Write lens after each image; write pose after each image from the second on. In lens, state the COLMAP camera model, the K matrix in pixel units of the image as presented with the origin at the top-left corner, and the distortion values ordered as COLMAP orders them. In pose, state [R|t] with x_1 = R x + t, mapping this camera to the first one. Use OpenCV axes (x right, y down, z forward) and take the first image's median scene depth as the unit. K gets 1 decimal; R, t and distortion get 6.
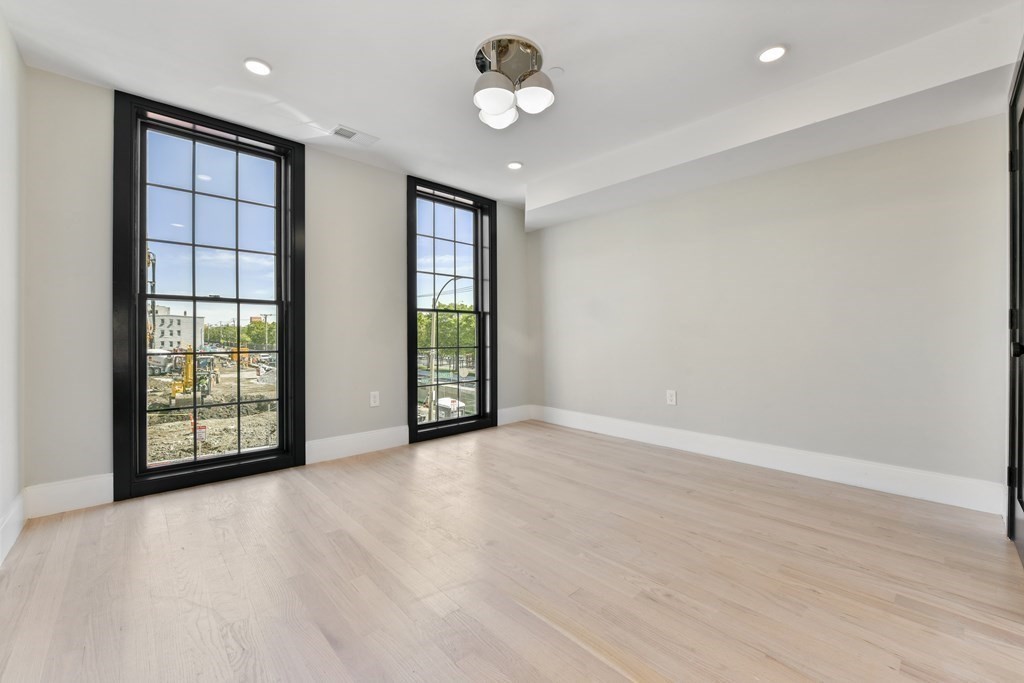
lens RADIAL K [[414.9, 0, 512.6], [0, 414.9, 336.2], [0, 0, 1]] dist [-0.020290, 0.000179]
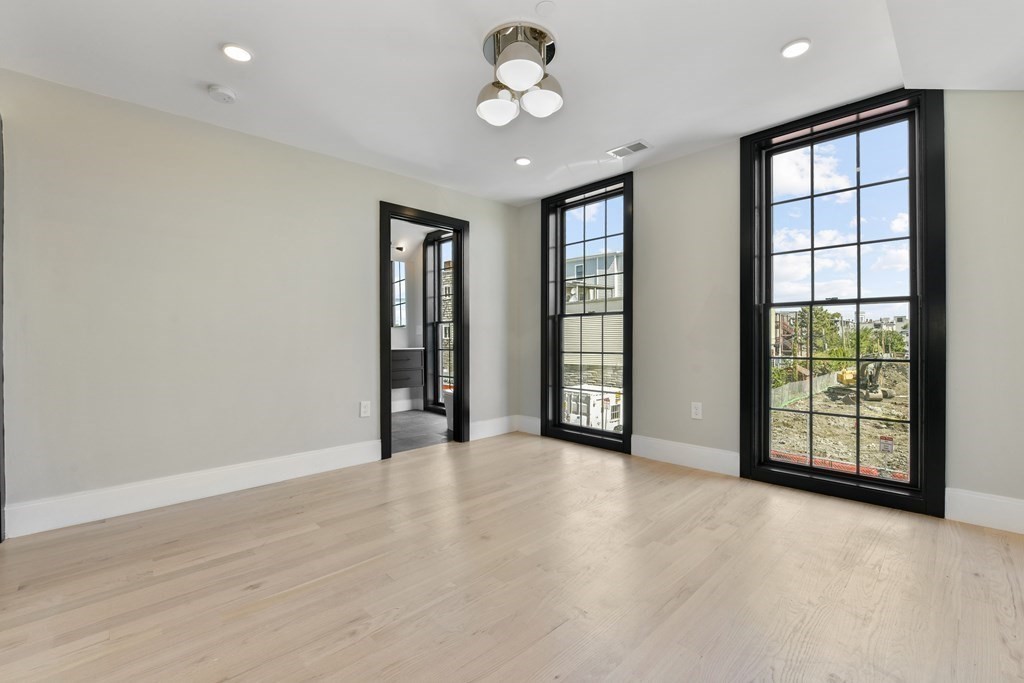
lens RADIAL K [[433.0, 0, 512.0], [0, 433.0, 341.5], [0, 0, 1]] dist [-0.027378, -0.000127]
pose [[0.017495, 0.001820, -0.999845, 0.287829], [-0.002786, 0.999995, 0.001771, 0.001968], [0.999843, 0.002754, 0.017500, 0.294675]]
